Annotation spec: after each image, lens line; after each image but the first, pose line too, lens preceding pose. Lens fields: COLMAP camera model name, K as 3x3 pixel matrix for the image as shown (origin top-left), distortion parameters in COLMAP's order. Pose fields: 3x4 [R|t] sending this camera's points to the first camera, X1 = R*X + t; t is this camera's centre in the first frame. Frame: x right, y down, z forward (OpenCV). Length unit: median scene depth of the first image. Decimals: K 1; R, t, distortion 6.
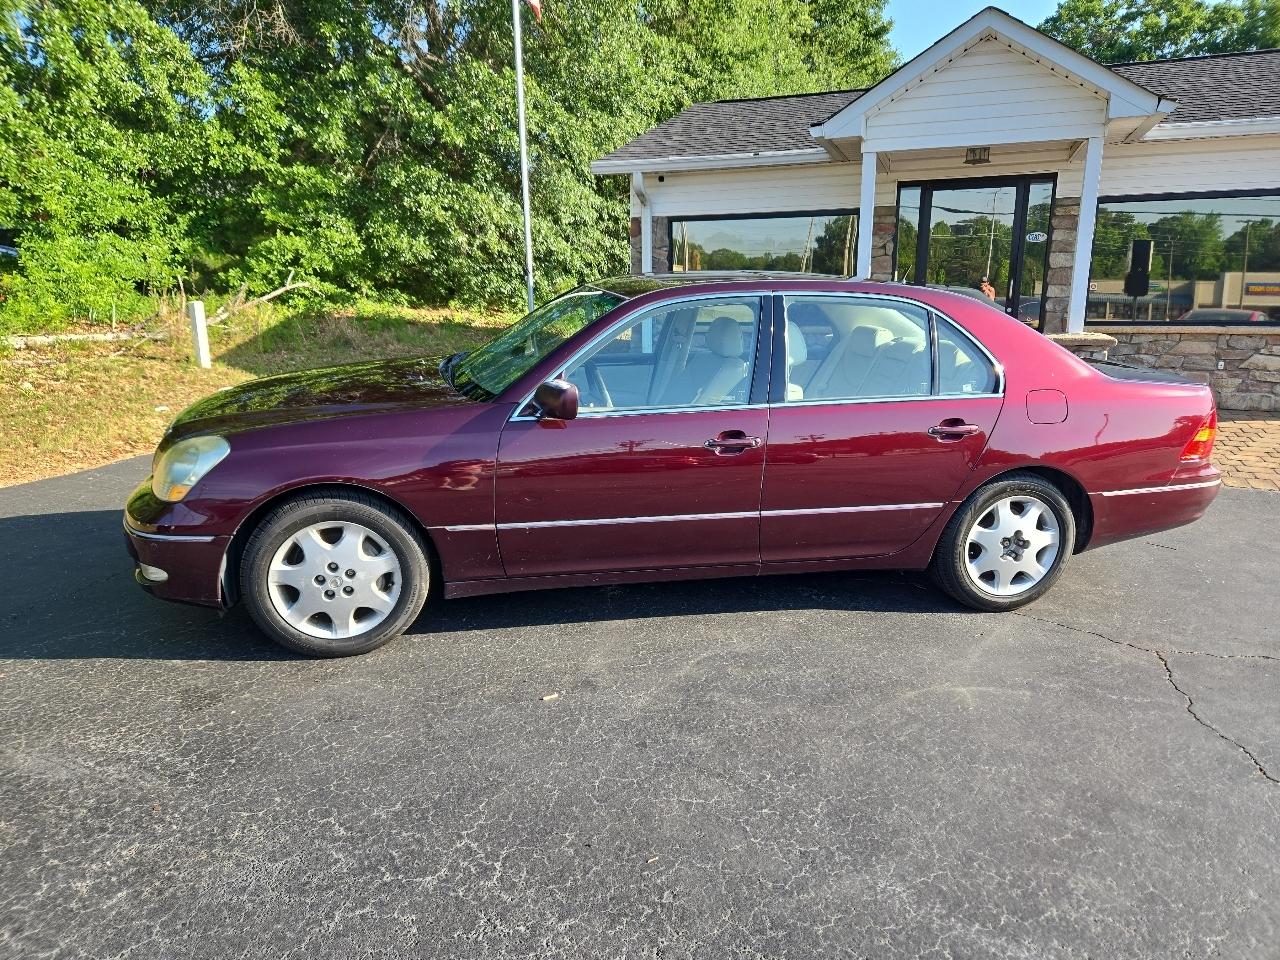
lens RADIAL K [[855.7, 0, 634.5], [0, 855.7, 480.8], [0, 0, 1]] dist [0.061552, -0.043588]
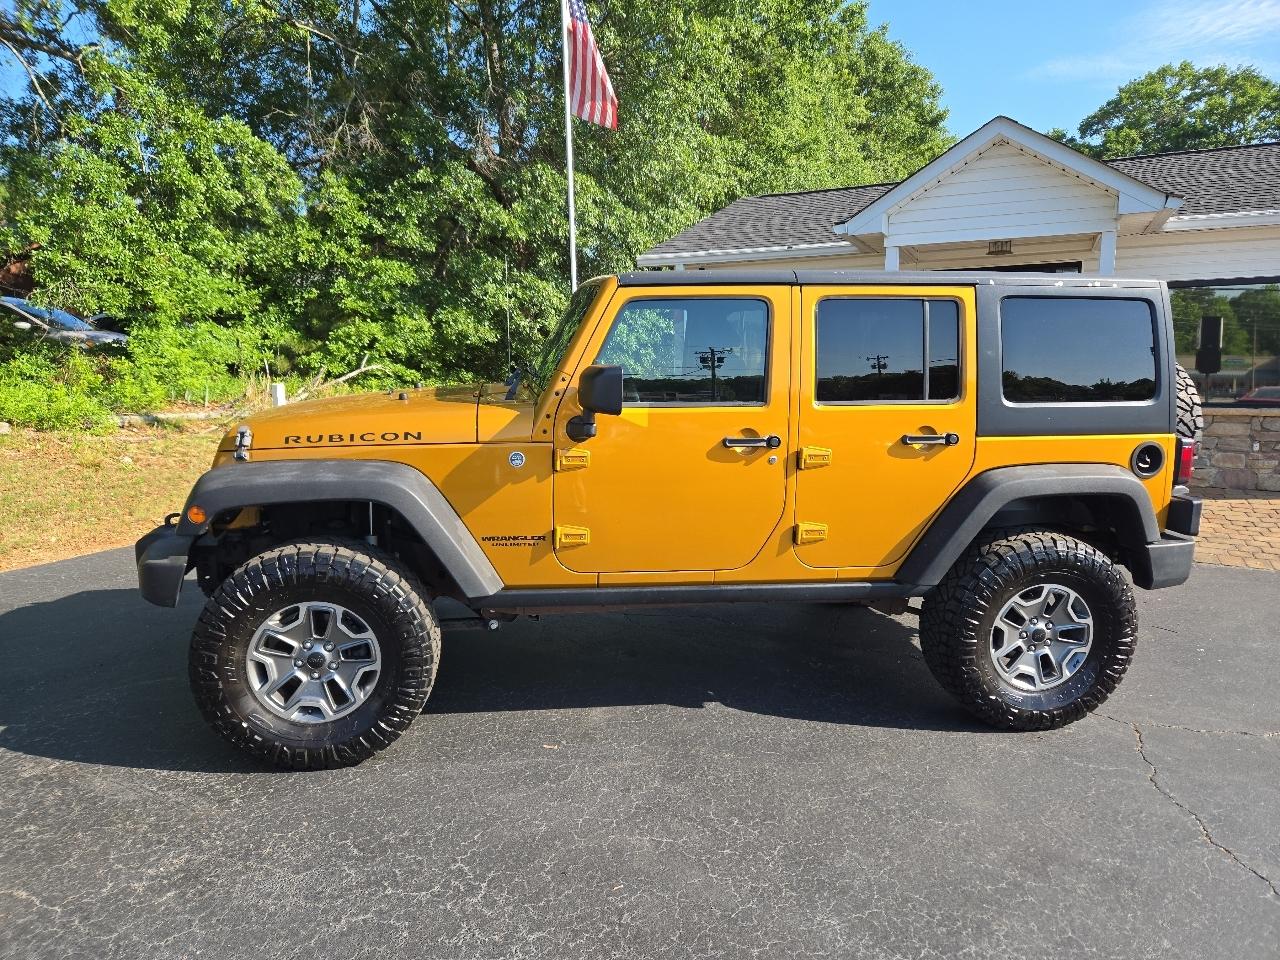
lens RADIAL K [[855.7, 0, 633.5], [0, 855.7, 478.4], [0, 0, 1]] dist [0.061552, -0.043588]
pose [[0.996884, 0.007228, -0.078548, 0.038254], [-0.013967, 0.996232, -0.085597, -0.000001], [0.077634, 0.086428, 0.993229, -0.053102]]
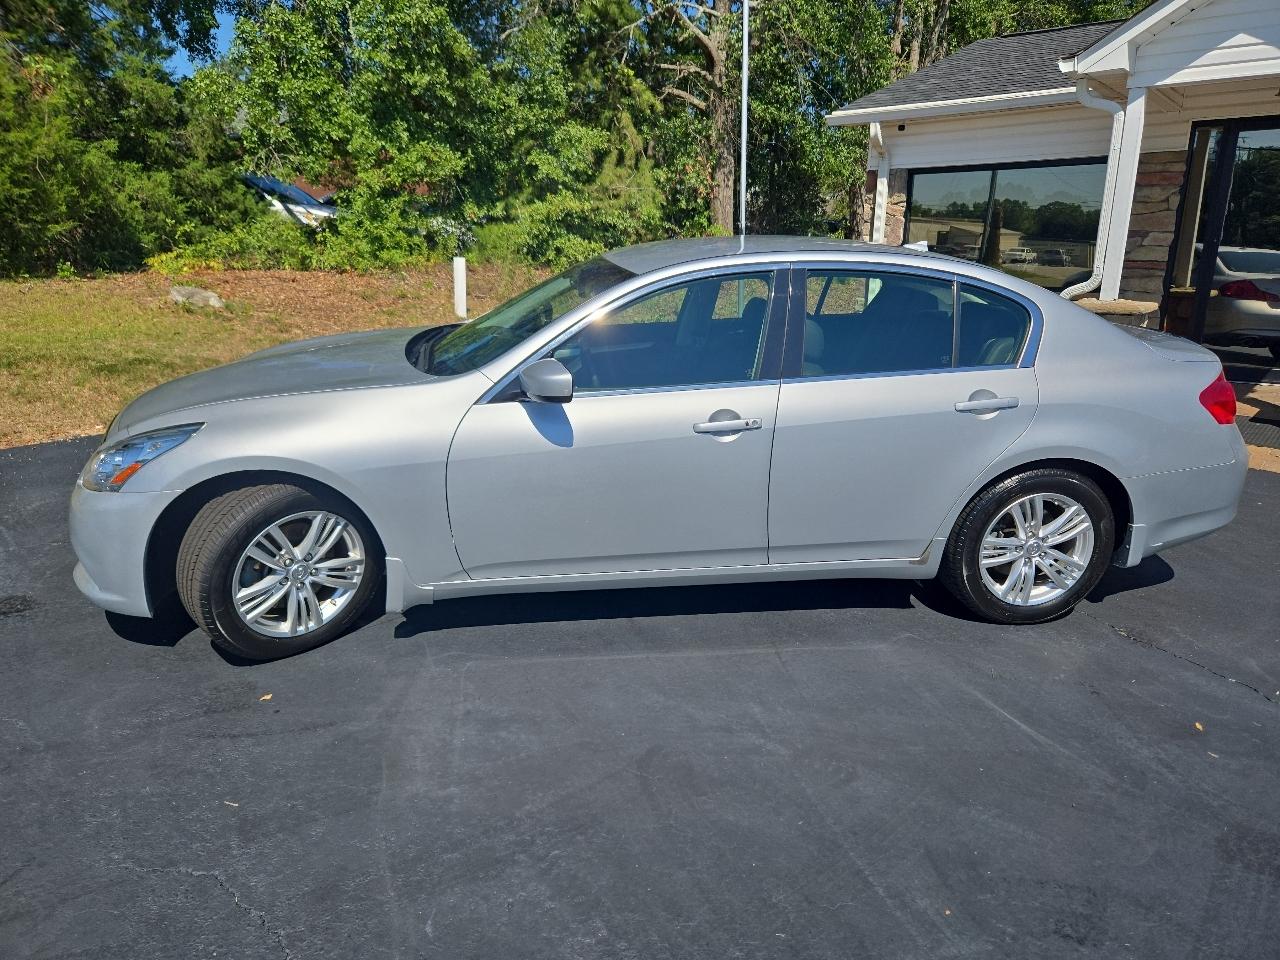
lens RADIAL K [[855.7, 0, 629.4], [0, 855.7, 475.2], [0, 0, 1]] dist [0.061552, -0.043588]
pose [[0.940971, 0.098033, -0.323979, 0.113362], [-0.085072, 0.994912, 0.053966, -0.006674], [0.327621, -0.023219, 0.944524, 0.022490]]
